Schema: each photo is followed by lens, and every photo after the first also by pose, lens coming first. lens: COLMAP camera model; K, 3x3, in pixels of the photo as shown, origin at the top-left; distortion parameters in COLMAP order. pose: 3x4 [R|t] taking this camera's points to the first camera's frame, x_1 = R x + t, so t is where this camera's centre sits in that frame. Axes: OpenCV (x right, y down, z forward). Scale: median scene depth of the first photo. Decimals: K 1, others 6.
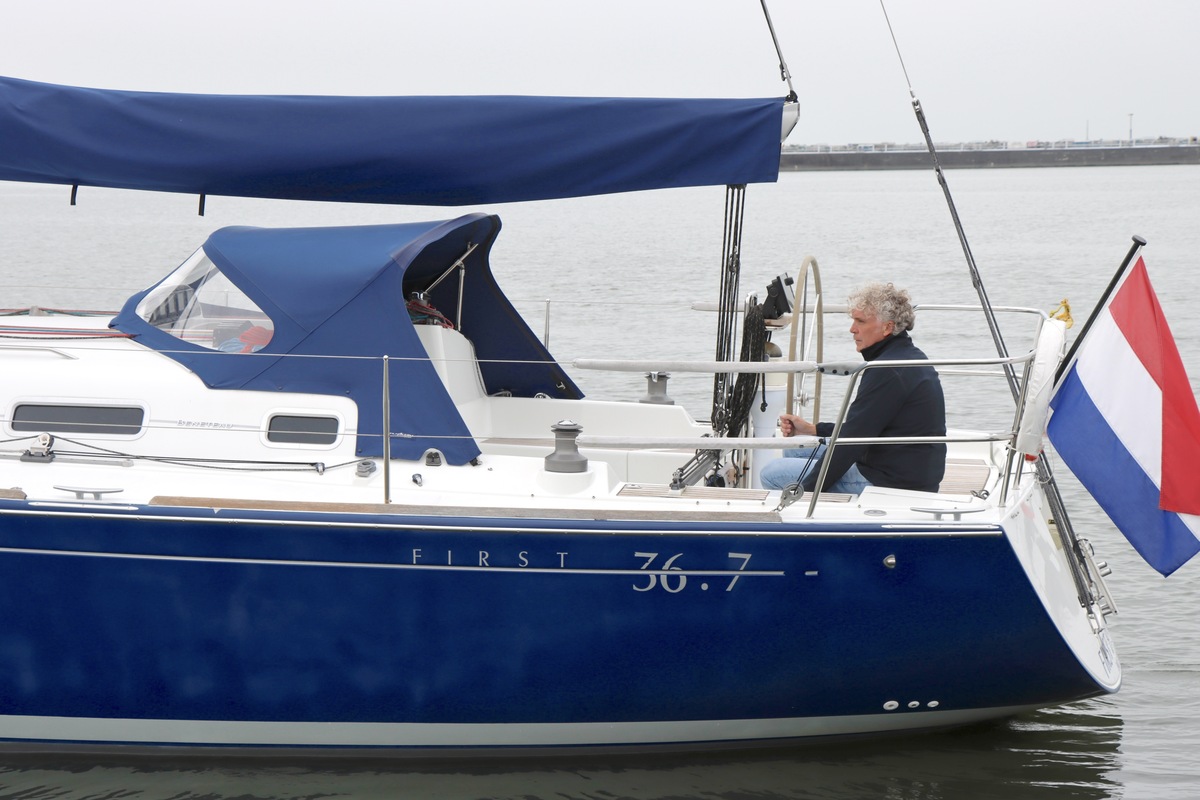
lens RADIAL K [[2692.5, 0, 597.3], [0, 2692.5, 408.0], [0, 0, 1]] dist [0.355551, 0.000000]
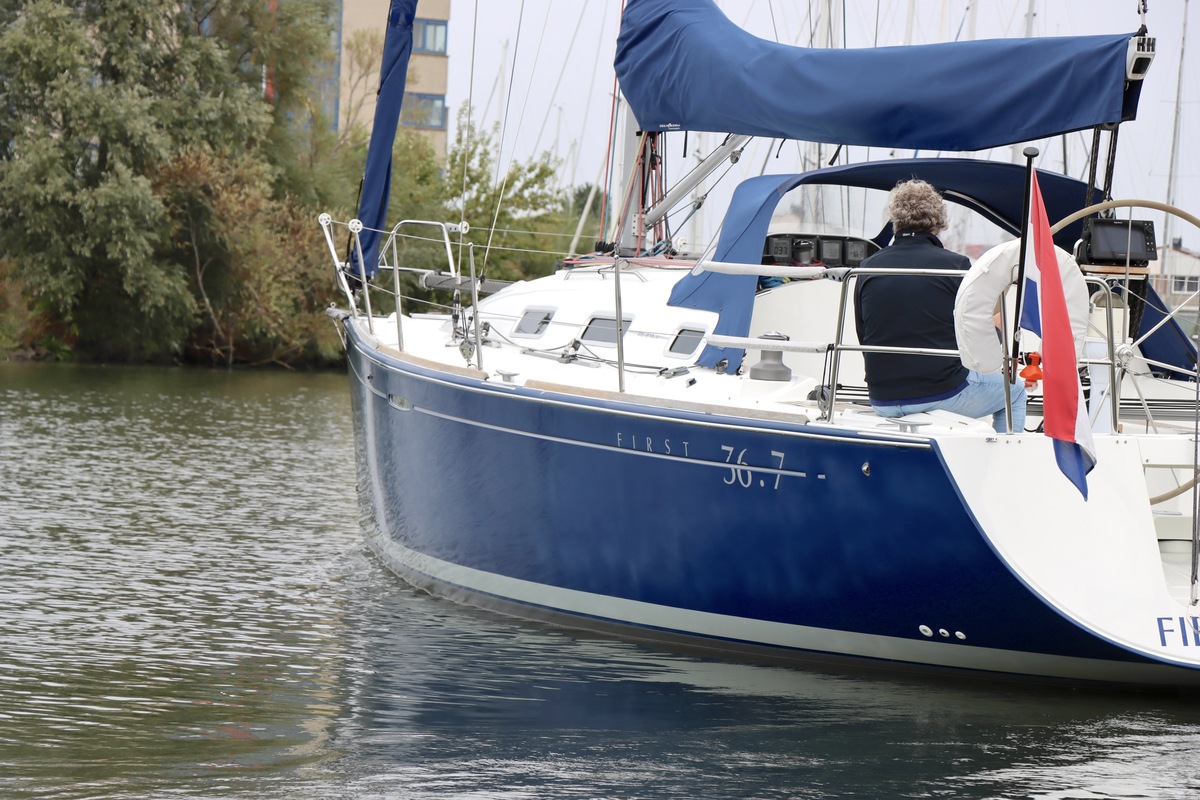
lens RADIAL K [[4574.9, 0, 593.0], [0, 4574.9, 402.1], [0, 0, 1]] dist [1.058335, 0.000000]
pose [[0.551740, 0.051952, -0.832396, 1.425115], [-0.137882, 0.990006, -0.029604, 0.093176], [0.822539, 0.131106, 0.553390, -0.037344]]
